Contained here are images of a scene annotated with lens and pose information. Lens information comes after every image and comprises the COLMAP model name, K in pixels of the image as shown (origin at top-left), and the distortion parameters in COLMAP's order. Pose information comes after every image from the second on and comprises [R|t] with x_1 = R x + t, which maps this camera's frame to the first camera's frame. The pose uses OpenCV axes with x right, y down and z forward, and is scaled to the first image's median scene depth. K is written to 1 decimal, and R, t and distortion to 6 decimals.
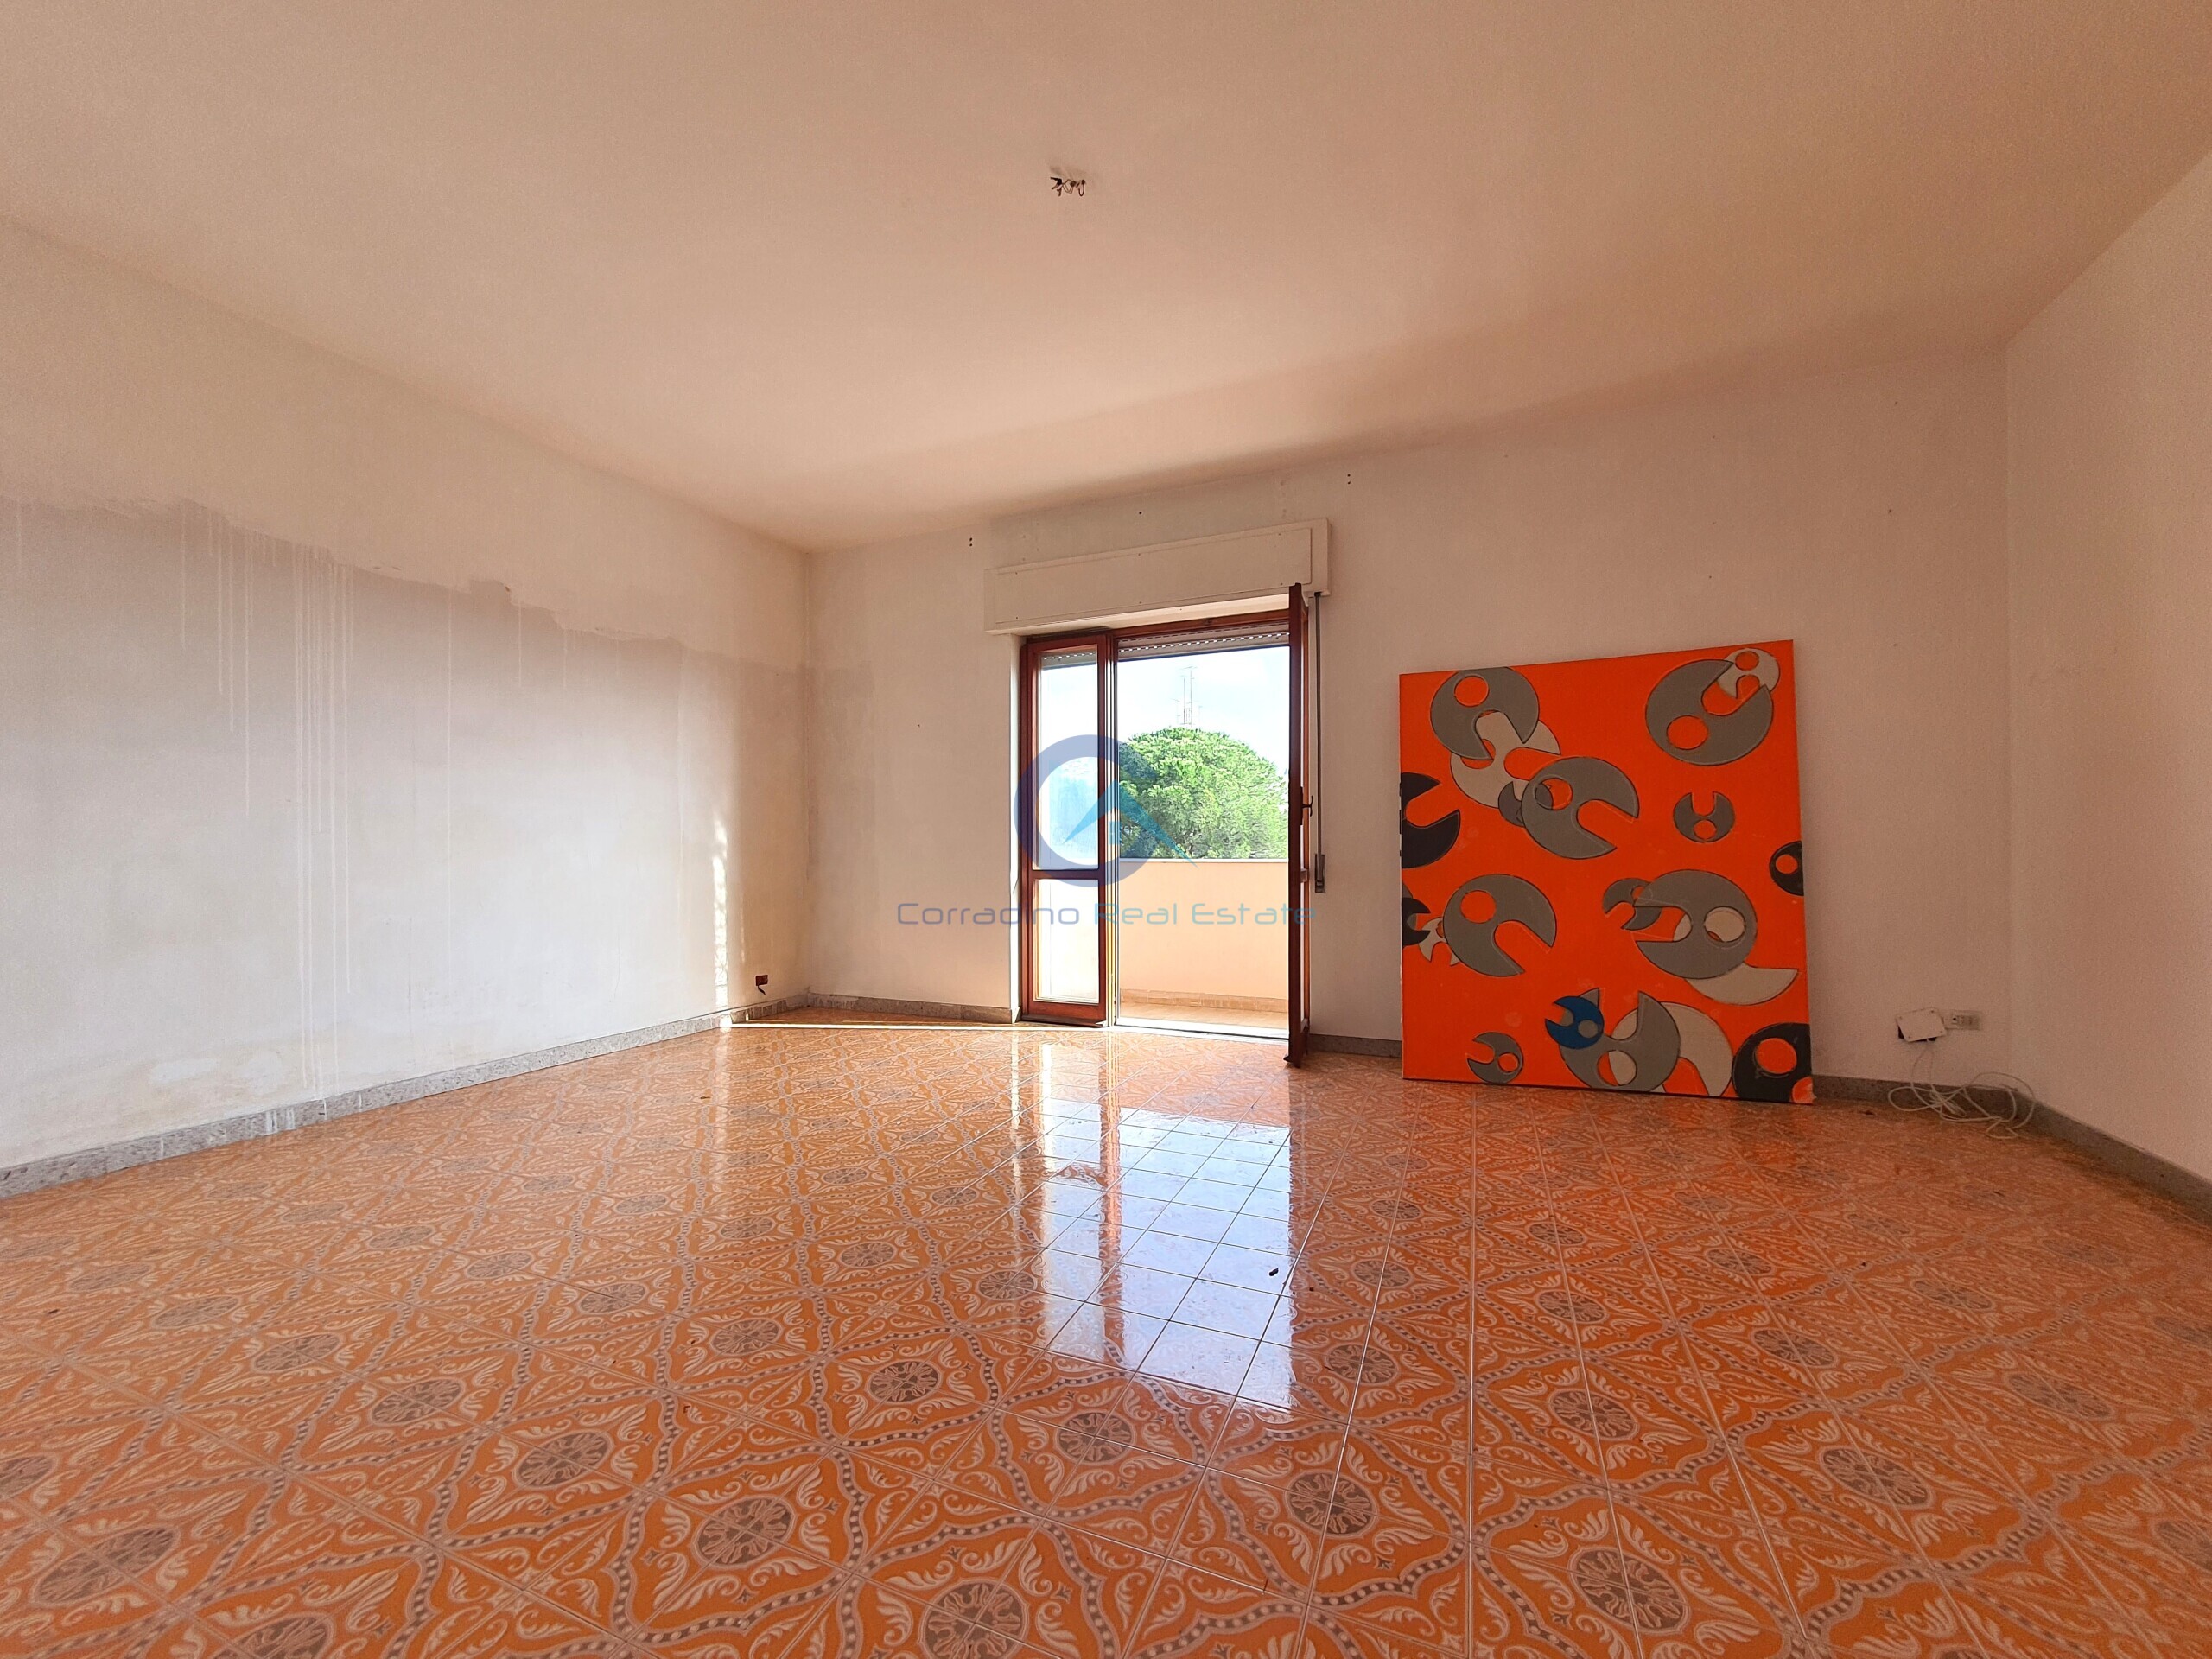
lens RADIAL K [[873.5, 0, 1106.0], [0, 873.5, 829.5], [0, 0, 1]] dist [0.014887, 0.000049]
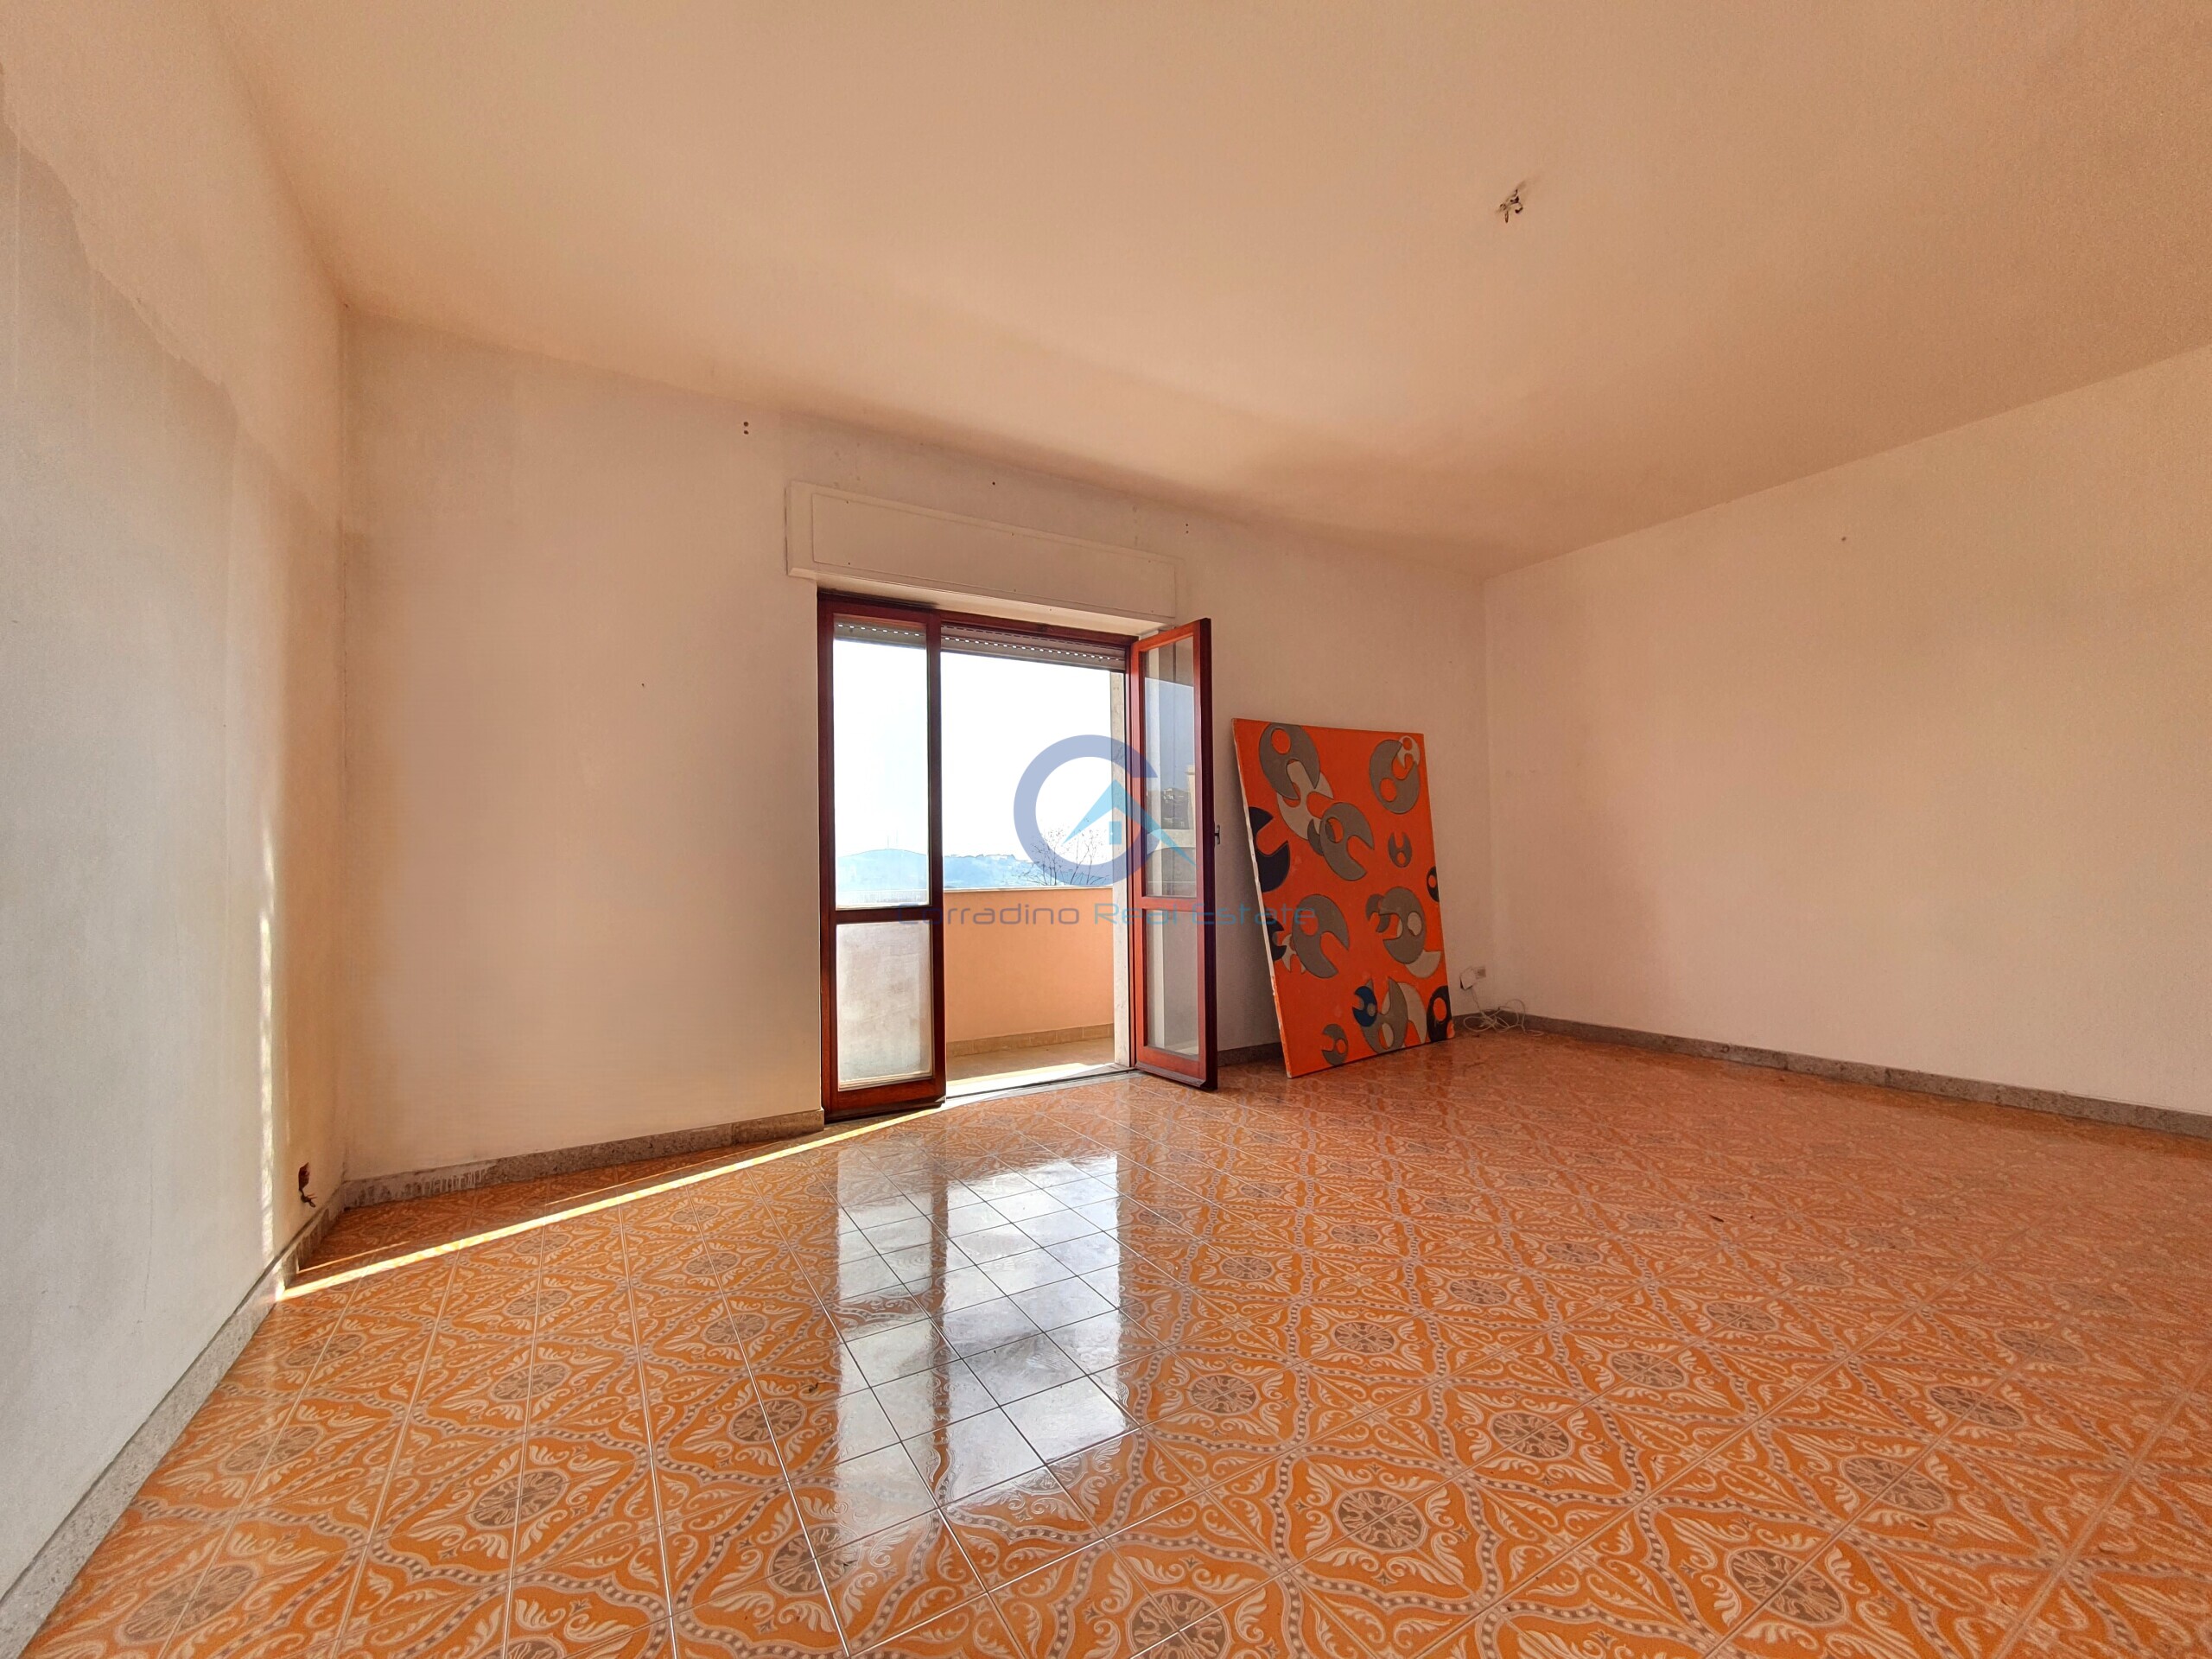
lens RADIAL K [[903.9, 0, 1108.6], [0, 903.9, 847.5], [0, 0, 1]] dist [-0.013758, 0.000114]
pose [[0.594369, 0.012722, 0.804092, -0.722964], [-0.002977, 0.999903, -0.013620, 0.003238], [-0.804187, 0.005702, 0.594349, 0.476771]]
